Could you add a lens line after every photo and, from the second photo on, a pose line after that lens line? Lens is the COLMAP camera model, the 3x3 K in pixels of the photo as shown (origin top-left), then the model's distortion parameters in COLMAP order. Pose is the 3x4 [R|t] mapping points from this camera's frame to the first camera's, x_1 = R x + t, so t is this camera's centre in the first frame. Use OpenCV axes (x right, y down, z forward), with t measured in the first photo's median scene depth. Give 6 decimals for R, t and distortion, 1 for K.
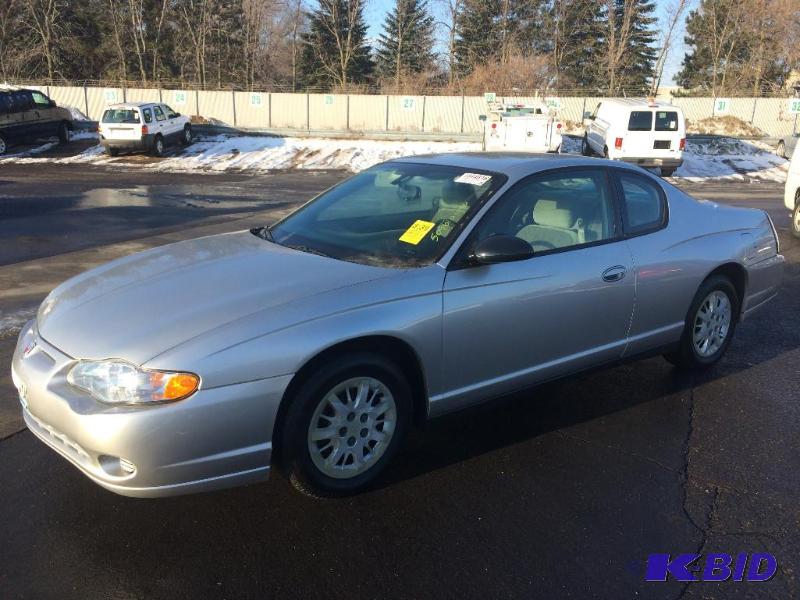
lens RADIAL K [[688.7, 0, 402.3], [0, 688.7, 305.5], [0, 0, 1]] dist [0.085486, -0.108435]
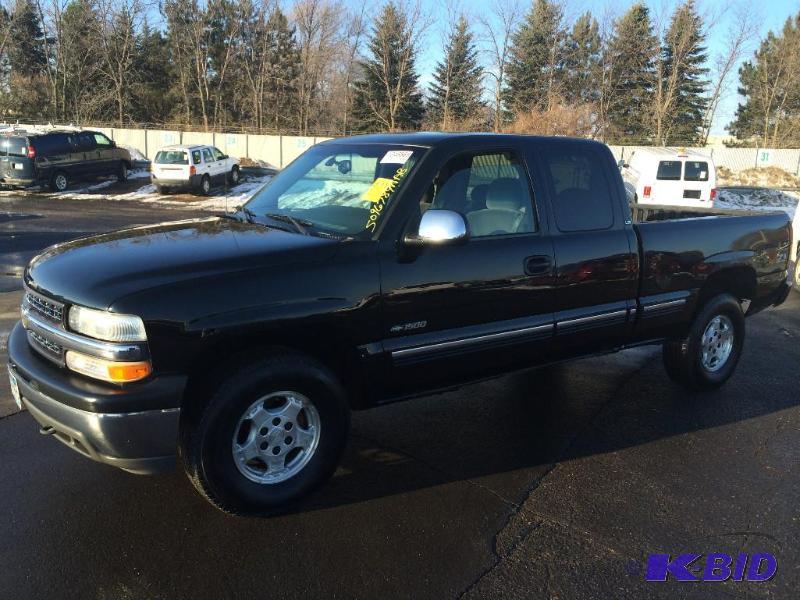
lens RADIAL K [[688.7, 0, 400.7], [0, 688.7, 301.7], [0, 0, 1]] dist [0.085486, -0.108435]
pose [[0.995608, 0.034951, -0.086850, 0.037370], [-0.040470, 0.997216, -0.062625, 0.000757], [0.084419, 0.065865, 0.994251, -0.009705]]
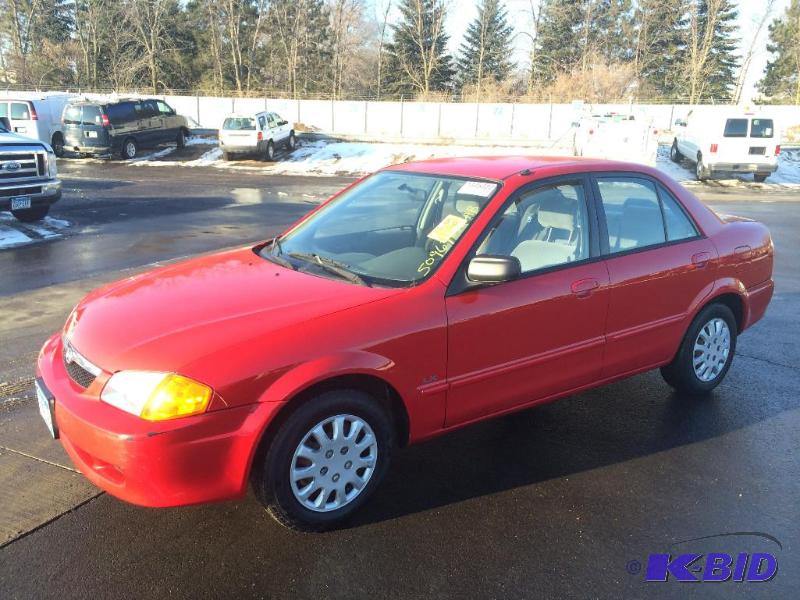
lens RADIAL K [[688.7, 0, 397.2], [0, 688.7, 306.0], [0, 0, 1]] dist [0.085486, -0.108435]
pose [[0.996559, 0.023099, -0.079603, -0.051832], [-0.023728, 0.999694, -0.006964, 0.013828], [0.079417, 0.008828, 0.996802, -0.053689]]
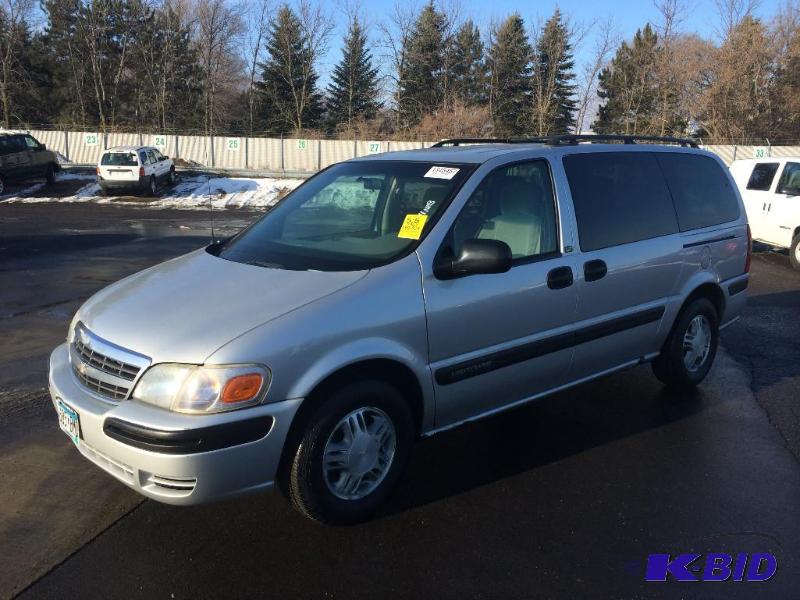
lens RADIAL K [[688.7, 0, 402.0], [0, 688.7, 306.8], [0, 0, 1]] dist [0.085486, -0.108435]
pose [[0.992456, -0.023976, 0.120232, -0.085649], [0.030535, 0.998127, -0.053008, 0.023903], [-0.118736, 0.056279, 0.991330, -0.094298]]
